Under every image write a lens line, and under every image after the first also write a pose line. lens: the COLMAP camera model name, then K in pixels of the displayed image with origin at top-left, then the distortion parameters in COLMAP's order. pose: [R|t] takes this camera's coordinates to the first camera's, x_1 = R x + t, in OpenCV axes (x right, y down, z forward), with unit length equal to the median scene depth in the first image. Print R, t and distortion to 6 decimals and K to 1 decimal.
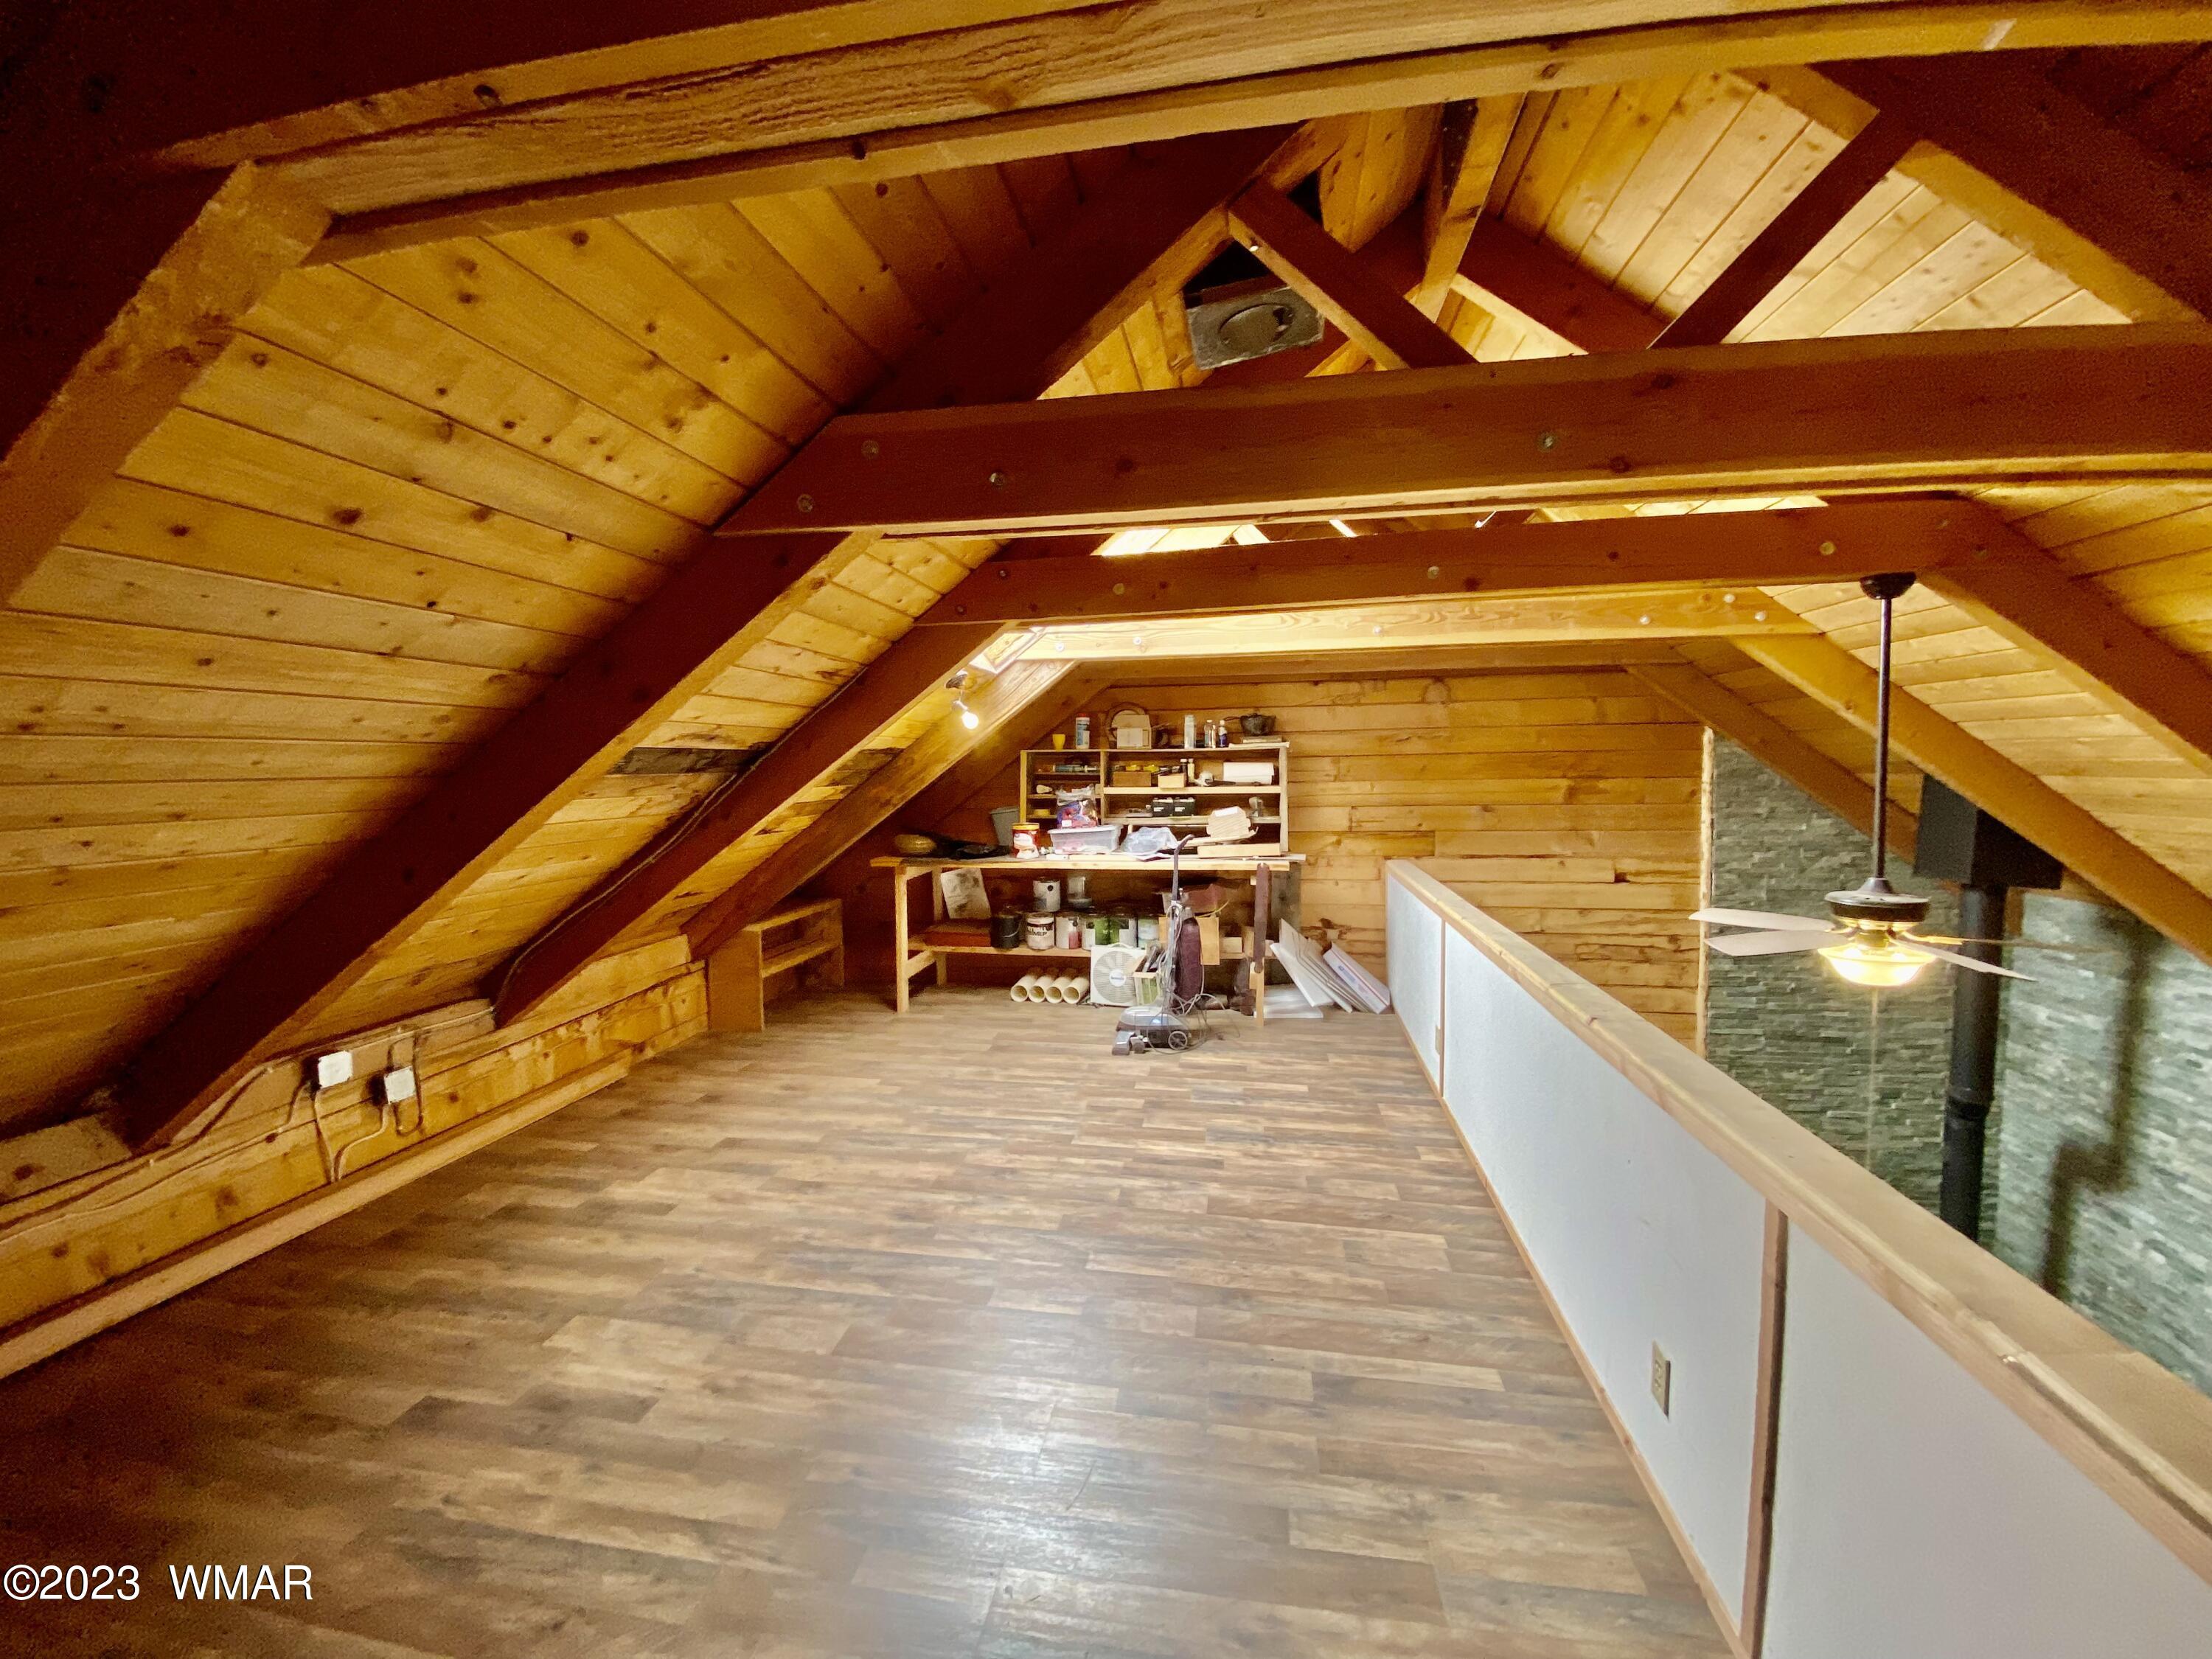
lens RADIAL K [[916.3, 0, 1093.0], [0, 916.3, 845.1], [0, 0, 1]] dist [-0.023179, -0.000907]
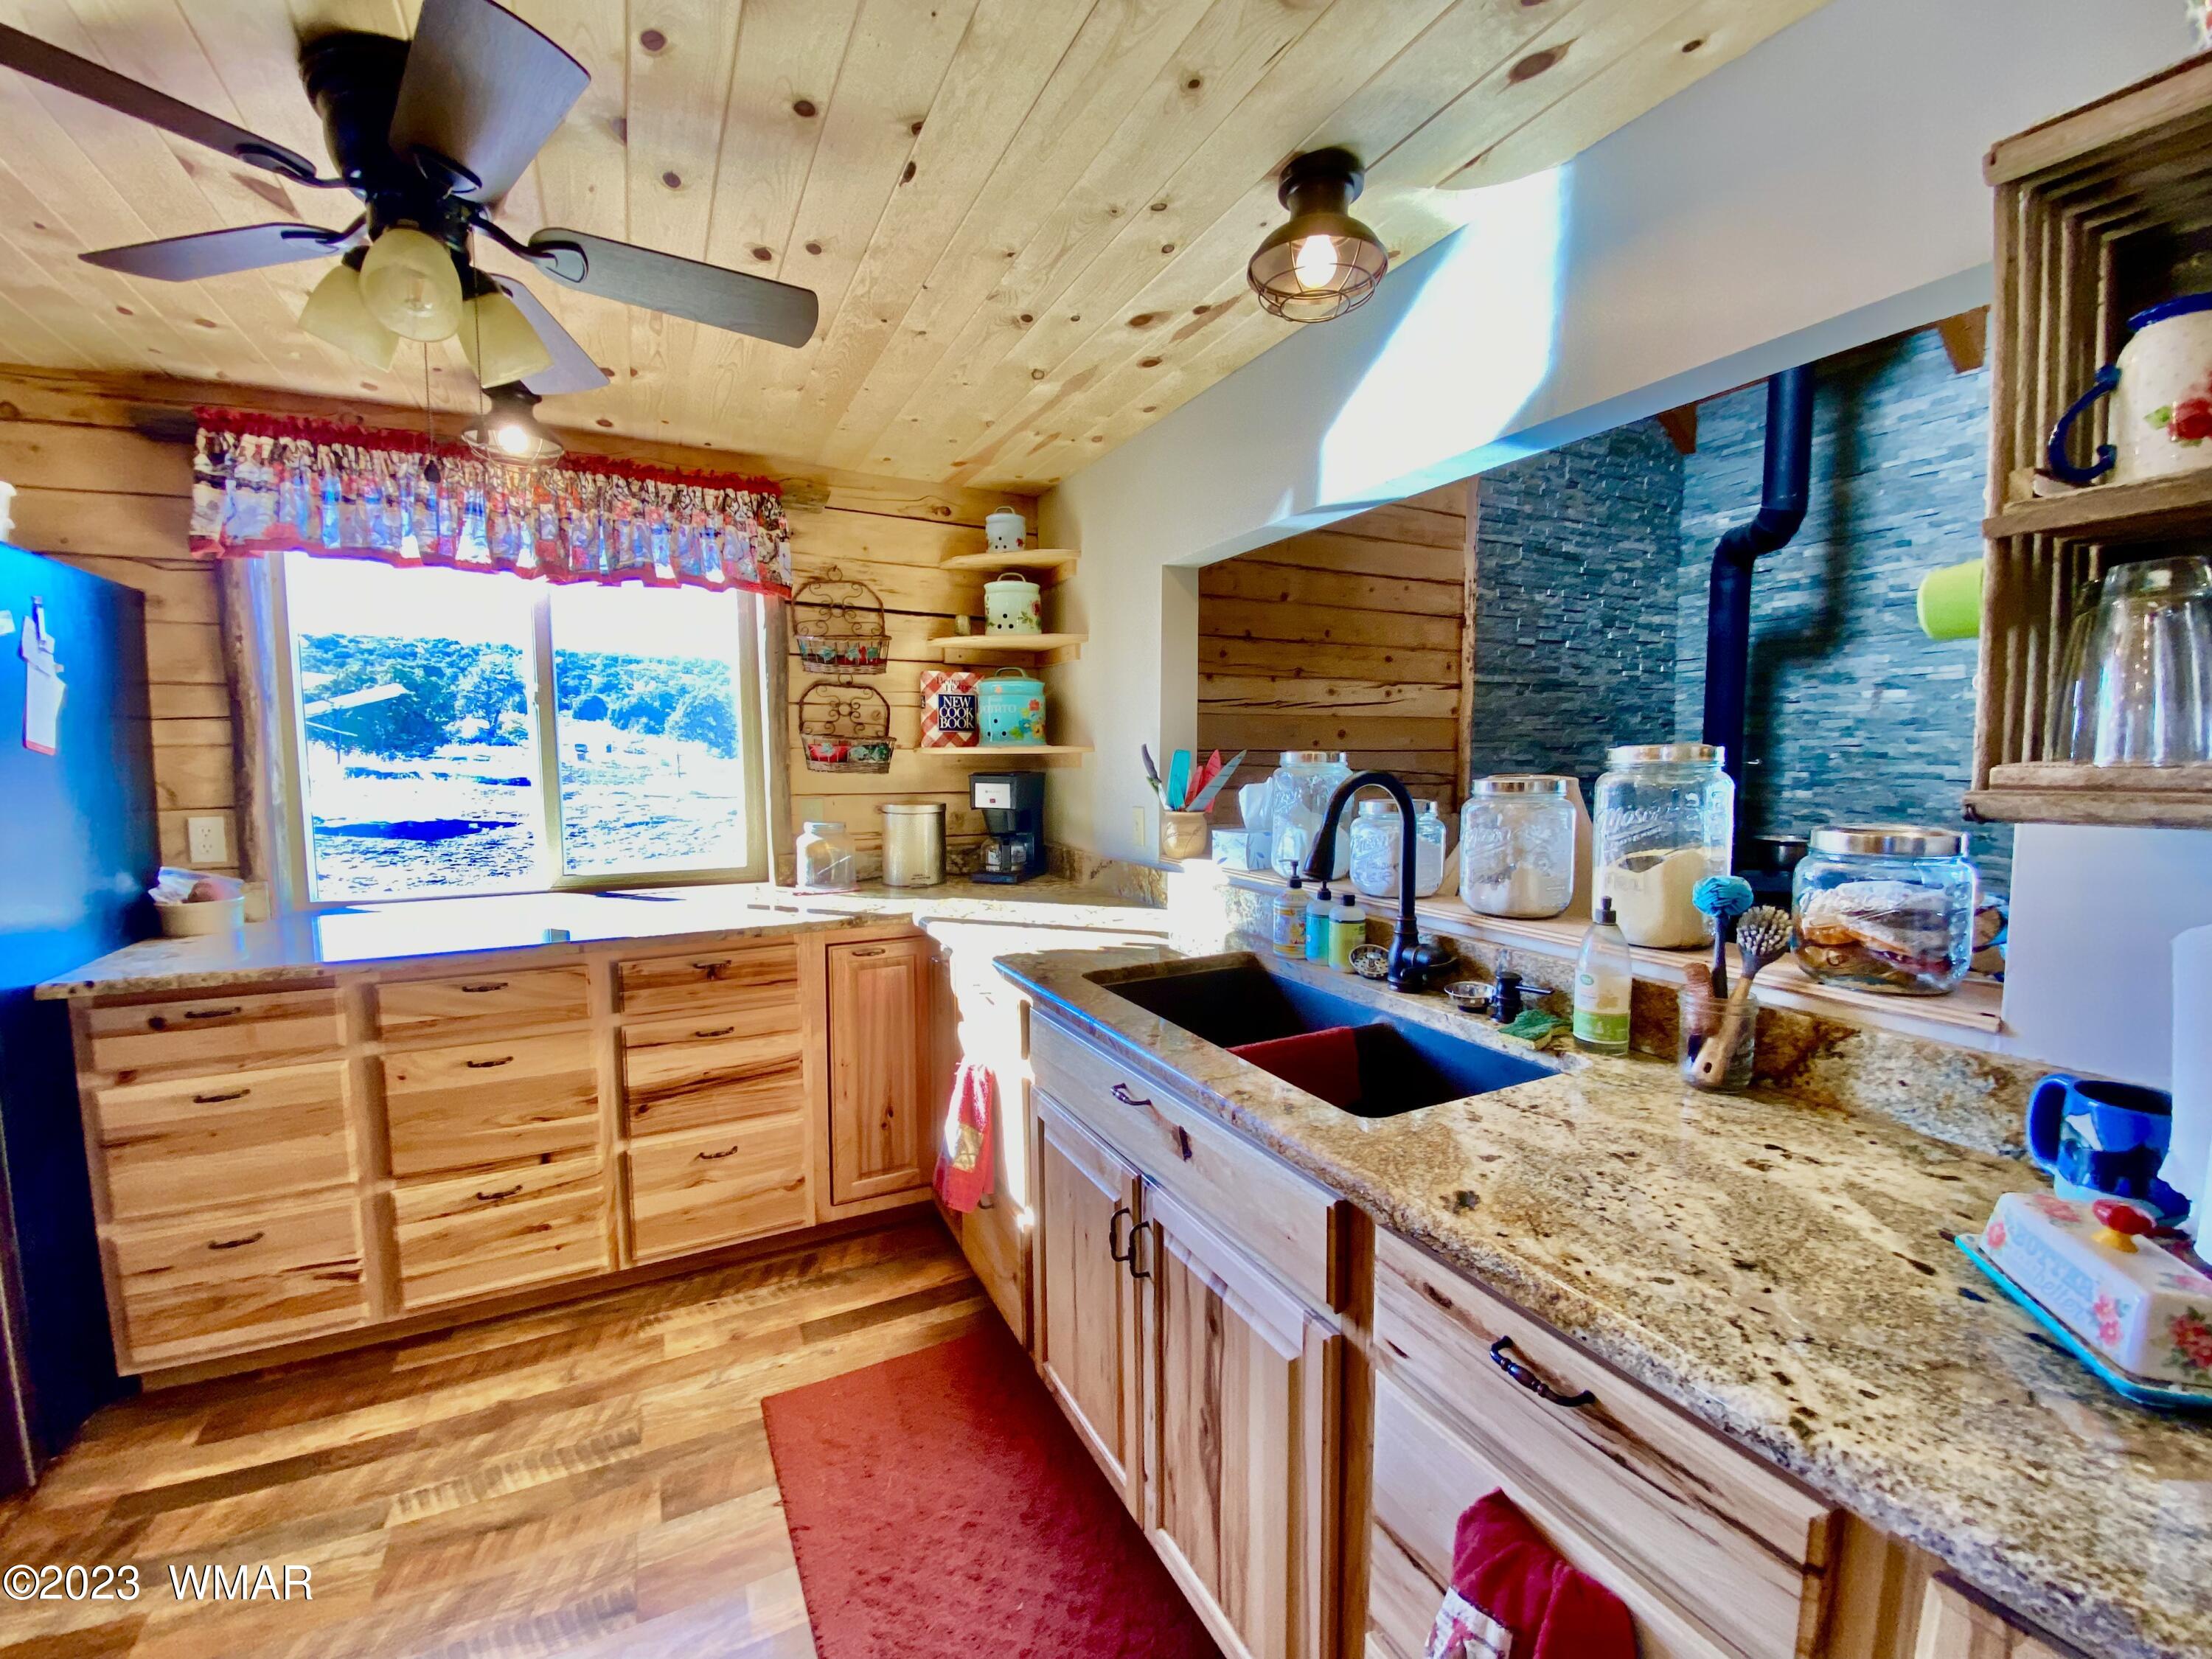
lens RADIAL K [[896.8, 0, 1106.7], [0, 896.8, 827.6], [0, 0, 1]] dist [0.013850, -0.015599]
pose [[0.786745, -0.035108, 0.616279, -0.080044], [0.035501, 0.999302, 0.011607, 0.450936], [-0.616256, 0.012747, 0.787442, 0.589861]]
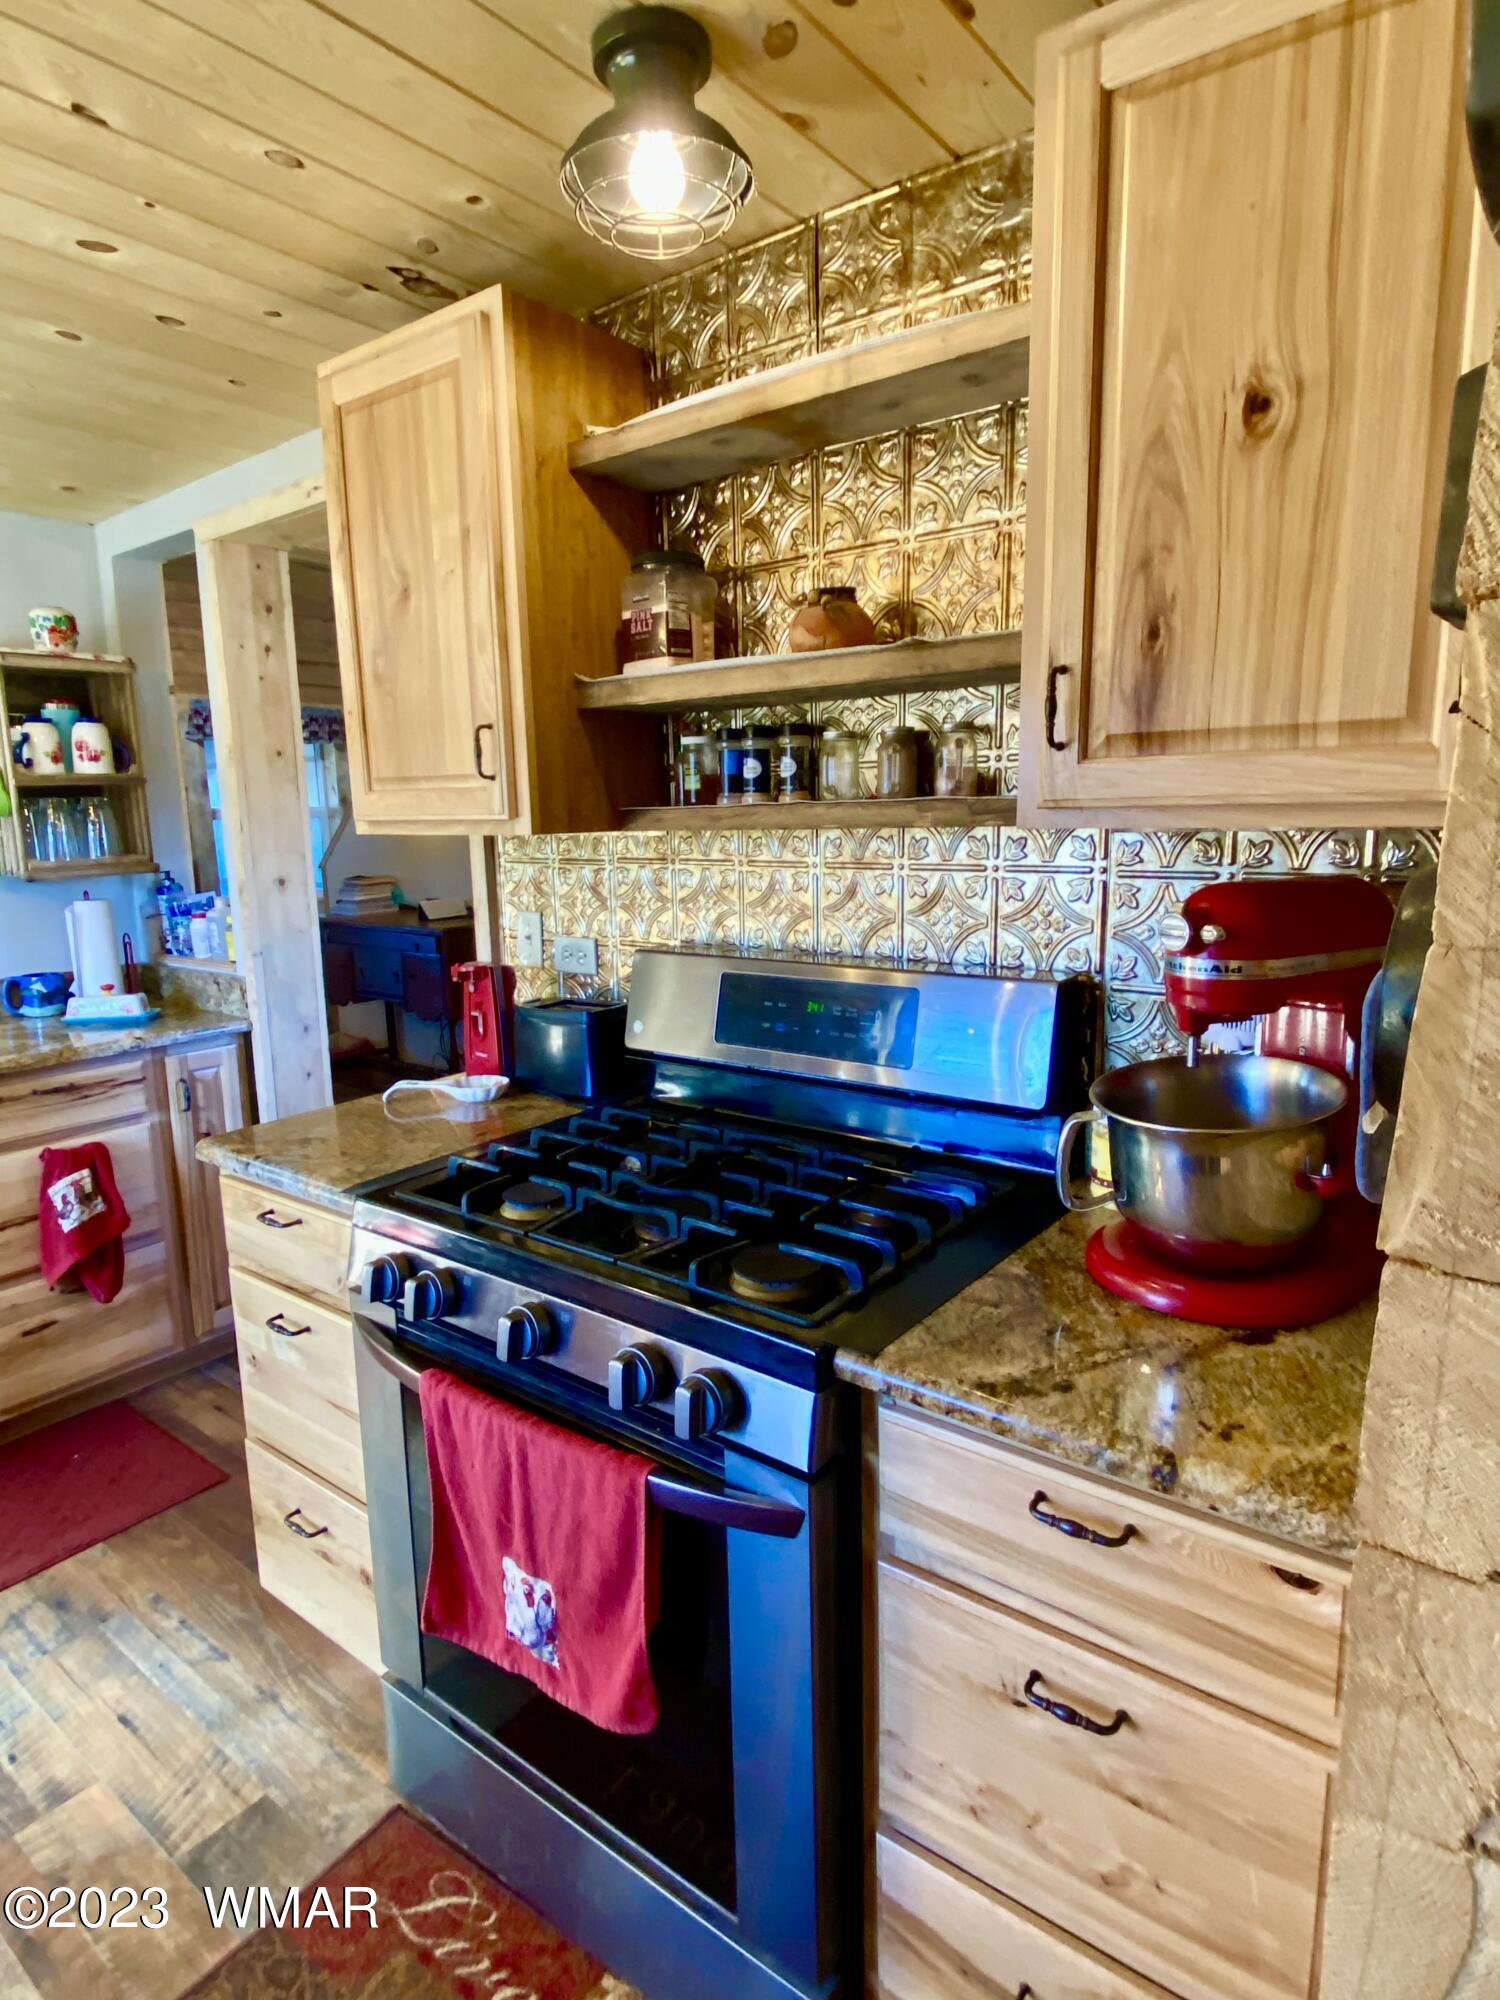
lens RADIAL K [[1092.3, 0, 747.5], [0, 1092.3, 994.4], [0, 0, 1]] dist [0.031821, -0.032588]
pose [[-0.892770, -0.036494, 0.449031, -0.433120], [0.071462, 0.972623, 0.221129, 0.416385], [-0.444808, 0.229506, -0.865721, 0.942576]]
